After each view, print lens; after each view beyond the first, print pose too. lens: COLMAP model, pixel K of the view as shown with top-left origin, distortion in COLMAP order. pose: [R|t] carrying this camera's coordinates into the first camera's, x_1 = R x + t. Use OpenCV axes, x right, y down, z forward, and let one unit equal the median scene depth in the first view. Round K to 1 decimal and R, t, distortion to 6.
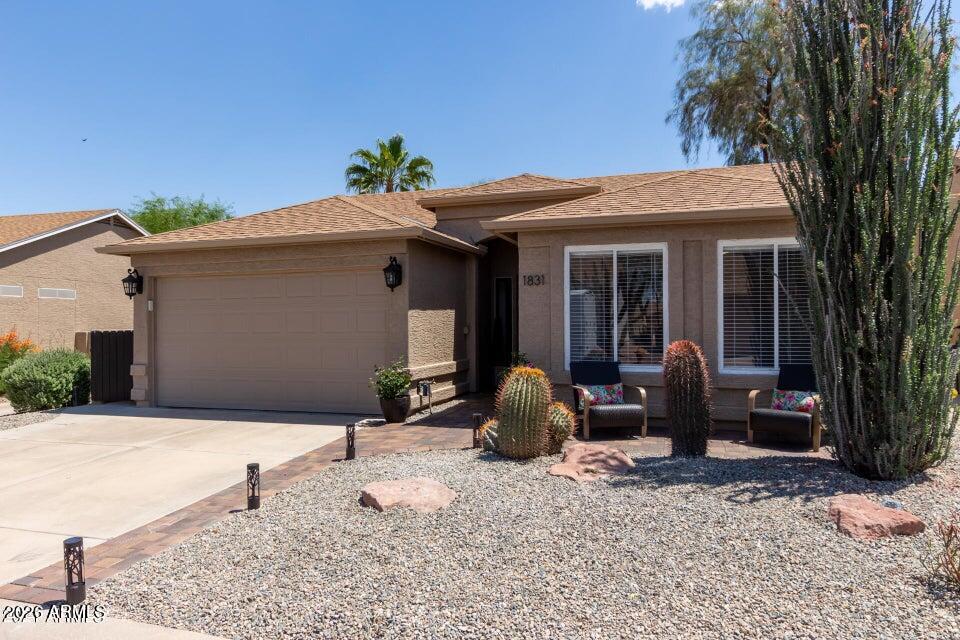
lens RADIAL K [[655.6, 0, 479.9], [0, 655.6, 320.4], [0, 0, 1]] dist [-0.006018, 0.004893]
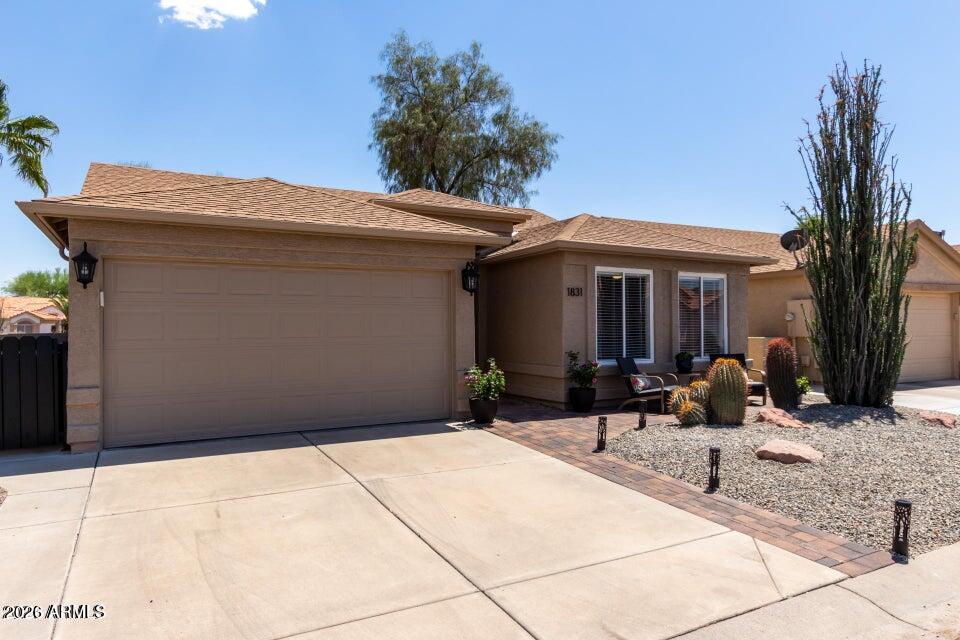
lens RADIAL K [[624.3, 0, 481.3], [0, 624.3, 326.9], [0, 0, 1]] dist [0.004418, -0.002353]
pose [[0.680116, 0.005437, 0.733084, -0.787764], [-0.003383, 0.999985, -0.004278, 0.007972], [-0.733096, 0.000430, 0.680125, 0.308318]]
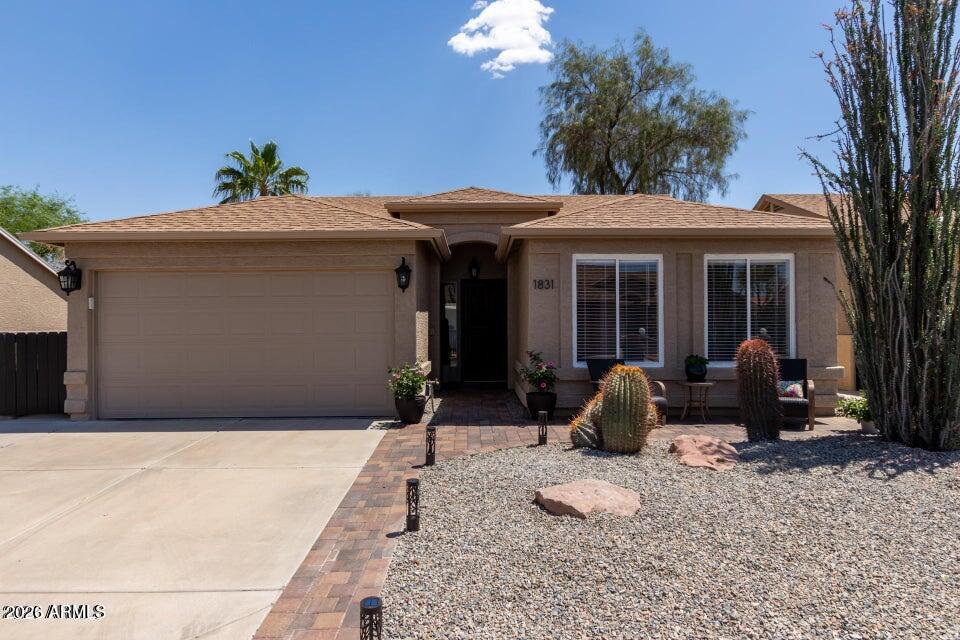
lens RADIAL K [[573.4, 0, 480.5], [0, 573.4, 316.8], [0, 0, 1]] dist [-0.004431, 0.004416]
pose [[0.948827, 0.007058, 0.315716, -0.280726], [-0.003160, 0.999912, -0.012856, 0.003912], [-0.315779, 0.011201, 0.948767, 0.125612]]
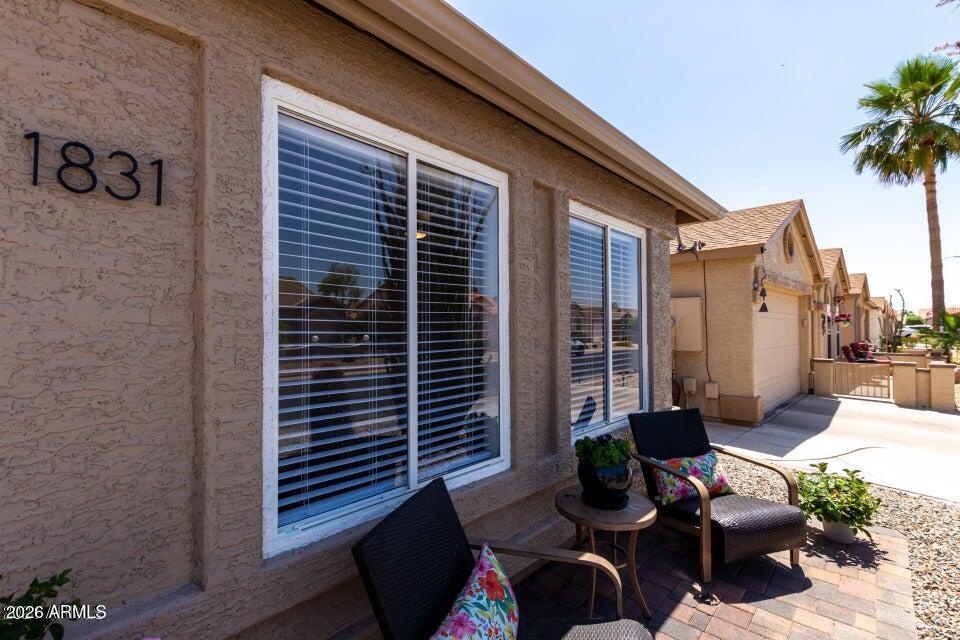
lens RADIAL K [[440.2, 0, 482.7], [0, 440.2, 322.8], [0, 0, 1]] dist [0.006599, -0.003019]
pose [[0.428765, 0.015986, 0.903275, 0.009454], [-0.004493, 0.999869, -0.015563, -0.011775], [-0.903405, 0.002615, 0.428781, 0.749026]]
